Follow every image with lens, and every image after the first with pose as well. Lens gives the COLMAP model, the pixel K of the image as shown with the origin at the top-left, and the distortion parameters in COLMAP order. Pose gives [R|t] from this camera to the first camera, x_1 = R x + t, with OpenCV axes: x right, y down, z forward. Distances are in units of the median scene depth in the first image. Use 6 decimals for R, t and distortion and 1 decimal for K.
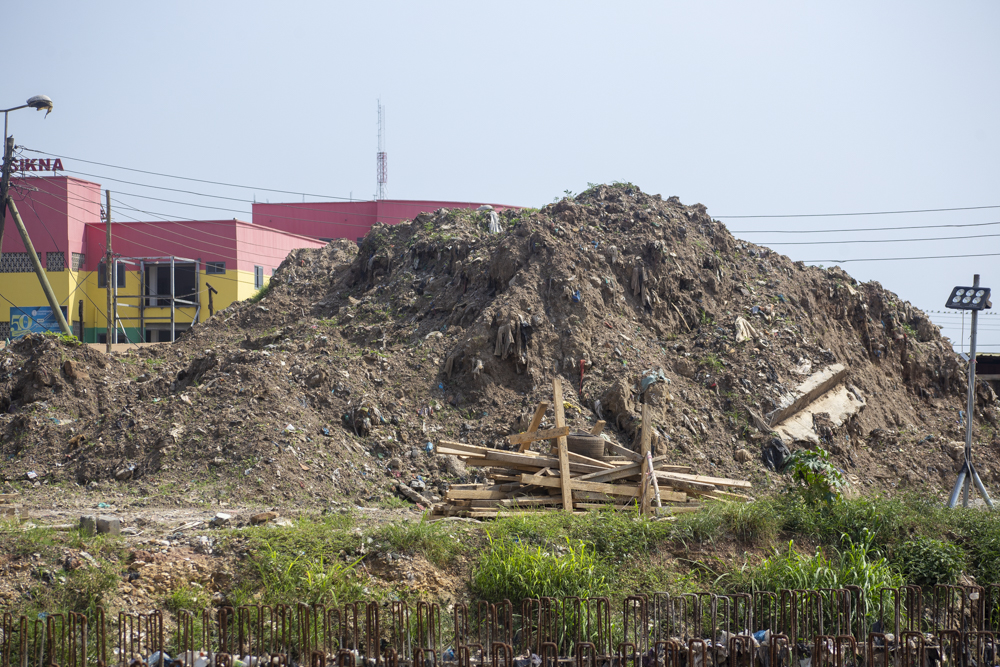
lens RADIAL K [[2689.5, 0, 499.9], [0, 2689.5, 333.6], [0, 0, 1]] dist [0.055369, 0.000000]
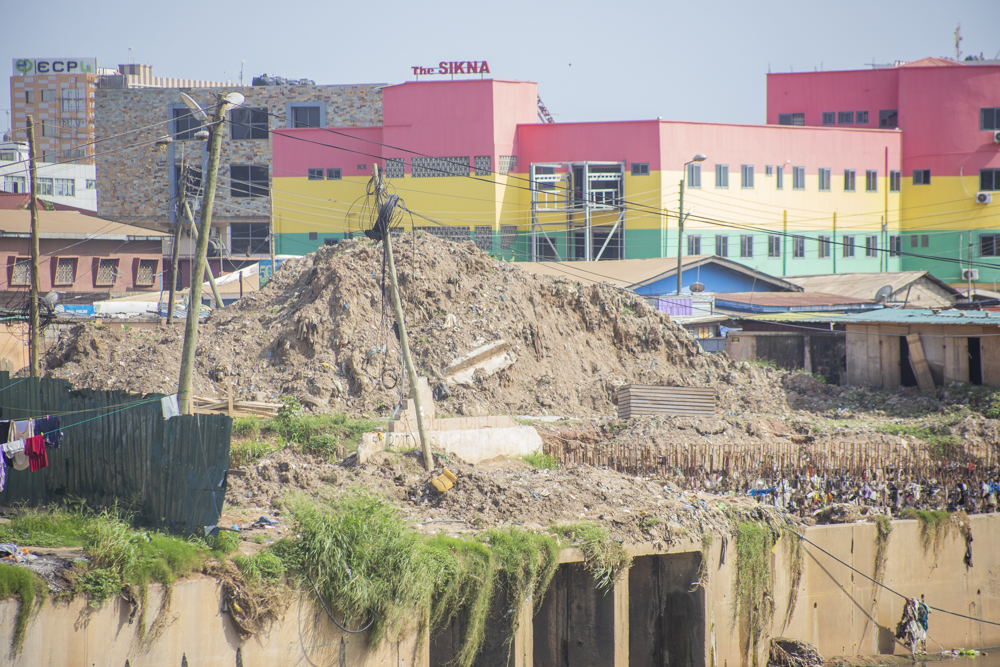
lens RADIAL K [[4720.3, 0, 494.1], [0, 4720.3, 338.2], [0, 0, 1]] dist [1.700540, 0.000000]
pose [[0.956471, -0.000174, -0.291828, 1.026433], [0.015079, 0.998693, 0.048827, -0.141771], [0.291438, -0.051102, 0.955224, -1.980468]]
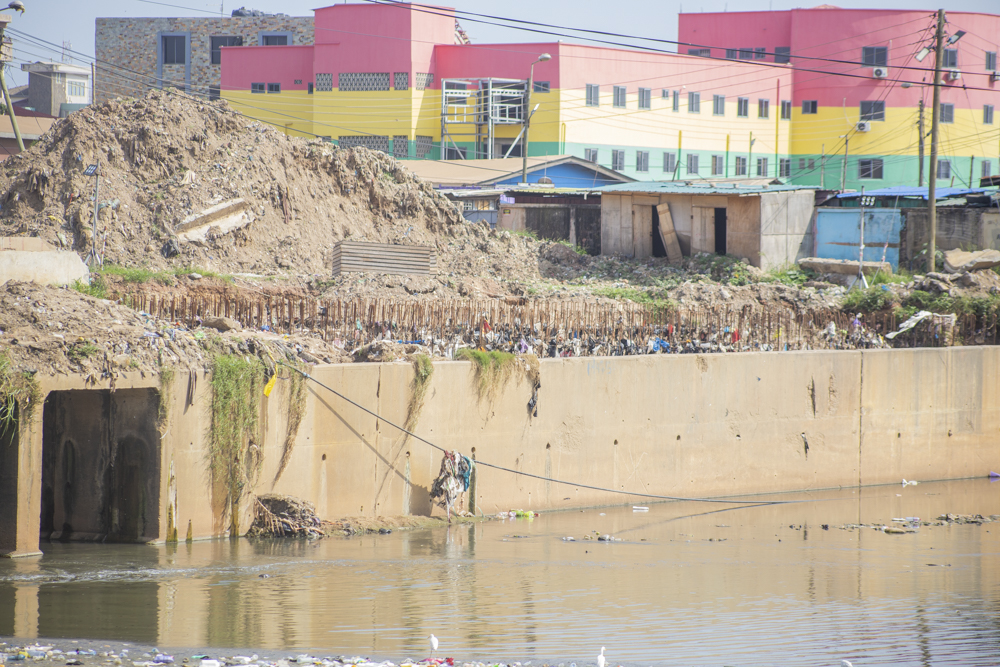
lens RADIAL K [[3626.6, 0, 491.1], [0, 3626.6, 337.9], [0, 0, 1]] dist [0.804985, 0.000000]
pose [[0.946084, 0.025962, -0.322879, 1.037679], [-0.005705, 0.997964, 0.063529, -0.049088], [0.323871, -0.058262, 0.944306, -1.180555]]
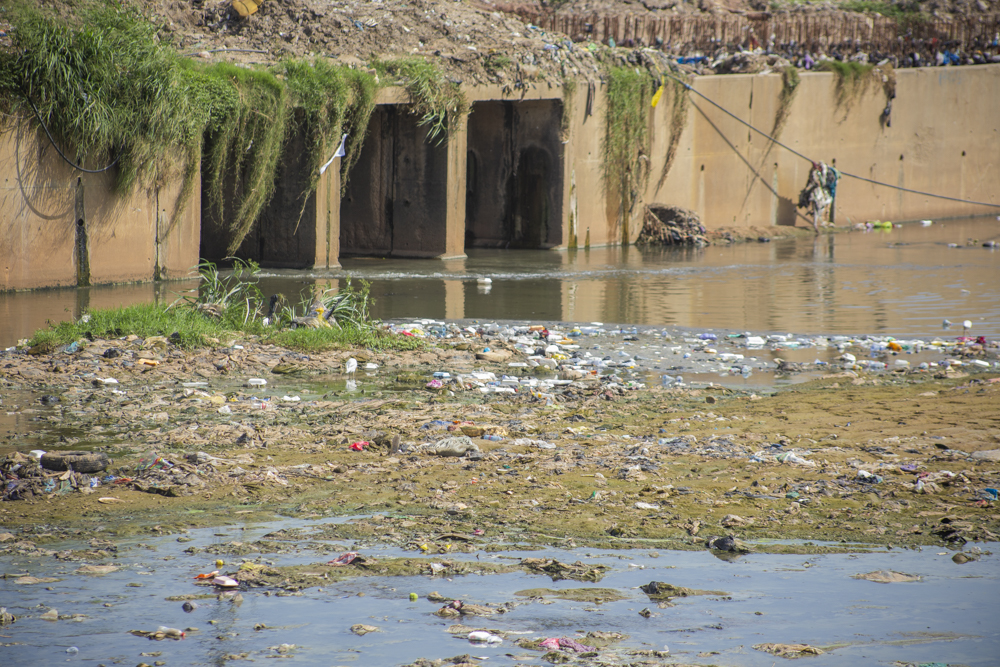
lens RADIAL K [[4136.3, 0, 500.9], [0, 4136.3, 327.5], [0, 0, 1]] dist [1.292881, 0.000000]
pose [[0.948428, 0.043339, -0.314016, 0.969155], [-0.003991, 0.992164, 0.124880, -0.054981], [0.316968, -0.117187, 0.941169, -1.438260]]
